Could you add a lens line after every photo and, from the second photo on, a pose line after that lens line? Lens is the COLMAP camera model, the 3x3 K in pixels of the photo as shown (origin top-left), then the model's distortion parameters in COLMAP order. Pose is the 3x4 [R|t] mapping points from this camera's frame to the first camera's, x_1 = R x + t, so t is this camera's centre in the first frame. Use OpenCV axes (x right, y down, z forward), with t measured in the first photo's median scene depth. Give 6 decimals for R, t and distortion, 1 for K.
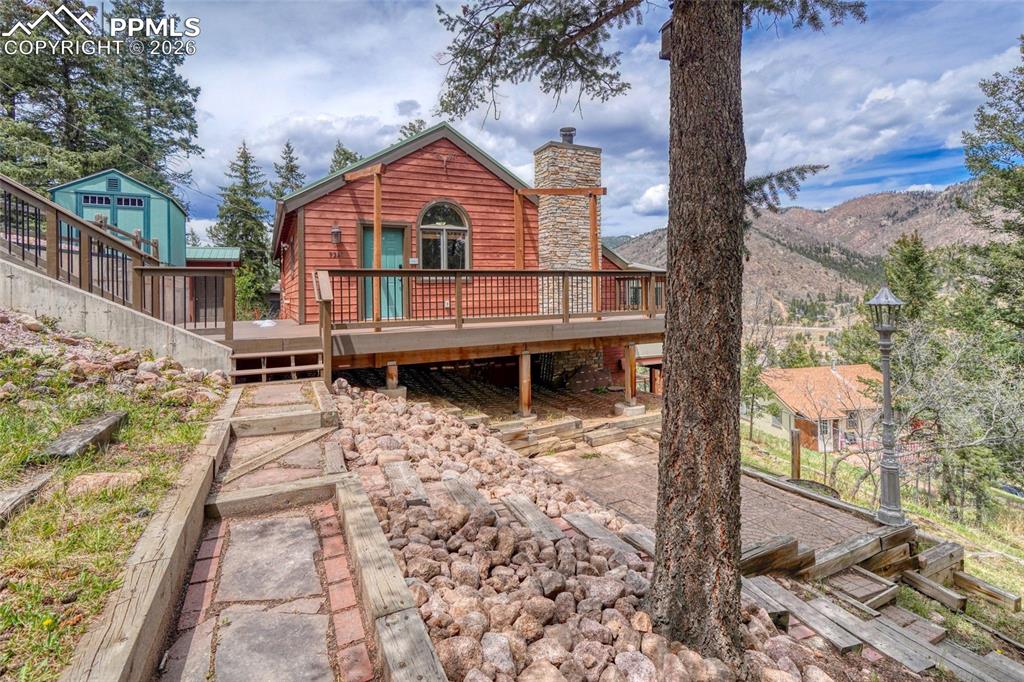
lens RADIAL K [[458.4, 0, 509.5], [0, 458.4, 292.8], [0, 0, 1]] dist [-0.008015, 0.001293]
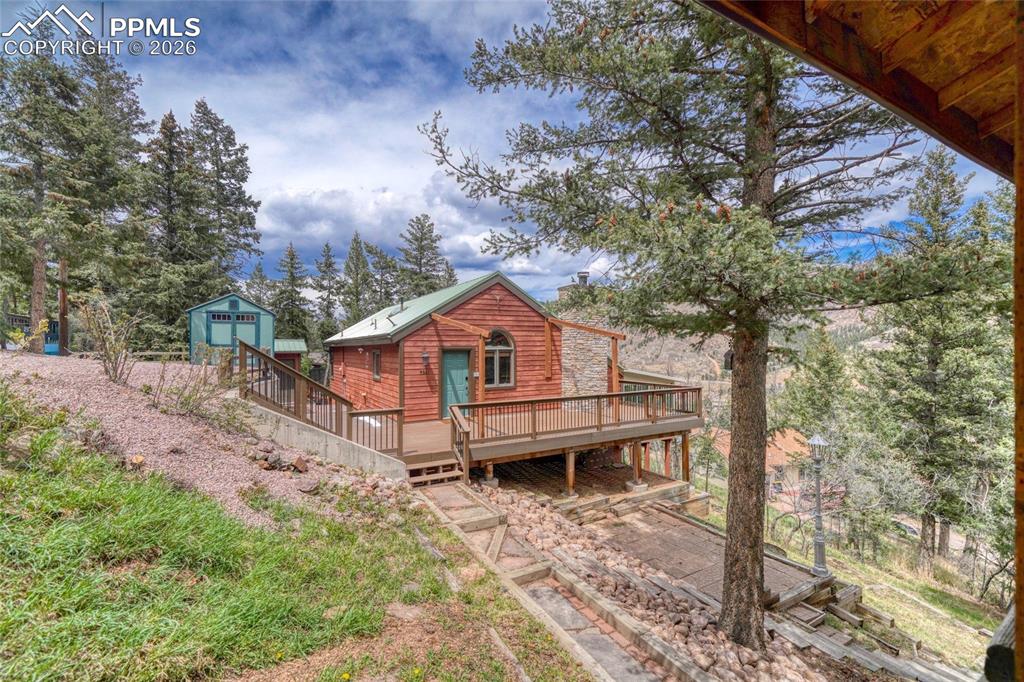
lens RADIAL K [[402.0, 0, 495.6], [0, 402.0, 346.1], [0, 0, 1]] dist [-0.004521, -0.000591]
pose [[0.999288, 0.011977, 0.035783, -0.250422], [-0.011775, 0.999914, -0.005847, -0.187594], [-0.035850, 0.005421, 0.999342, -0.258581]]
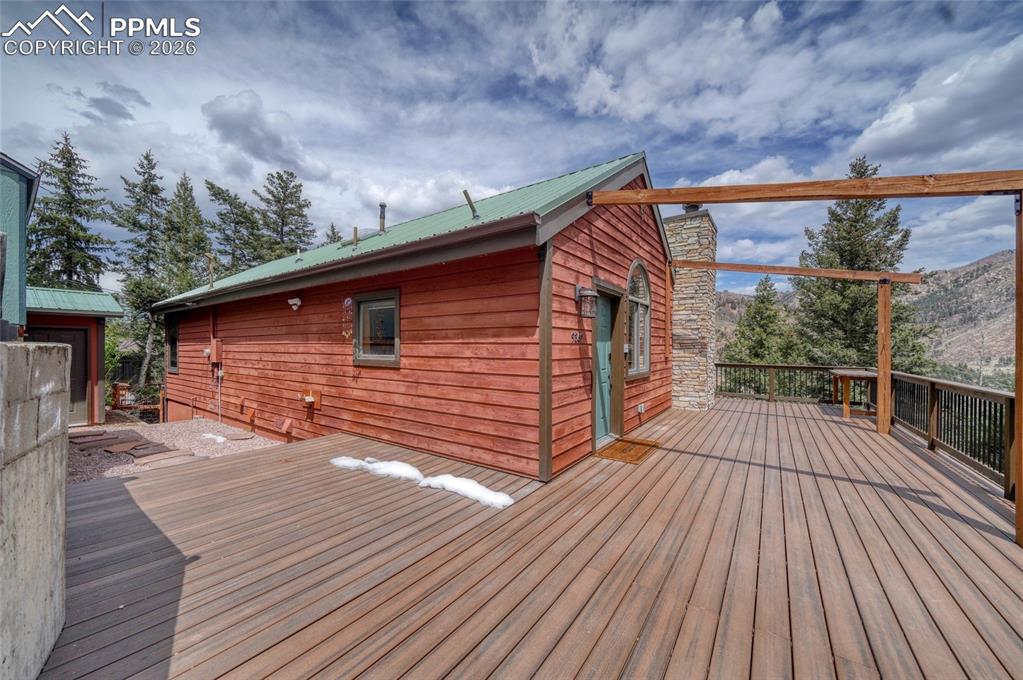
lens RADIAL K [[353.3, 0, 489.3], [0, 353.3, 353.3], [0, 0, 1]] dist [-0.009154, 0.000984]
pose [[0.897162, 0.015753, 0.441421, -0.783291], [-0.023987, 0.999627, 0.013079, -0.080928], [-0.441050, -0.022322, 0.897205, 0.801588]]
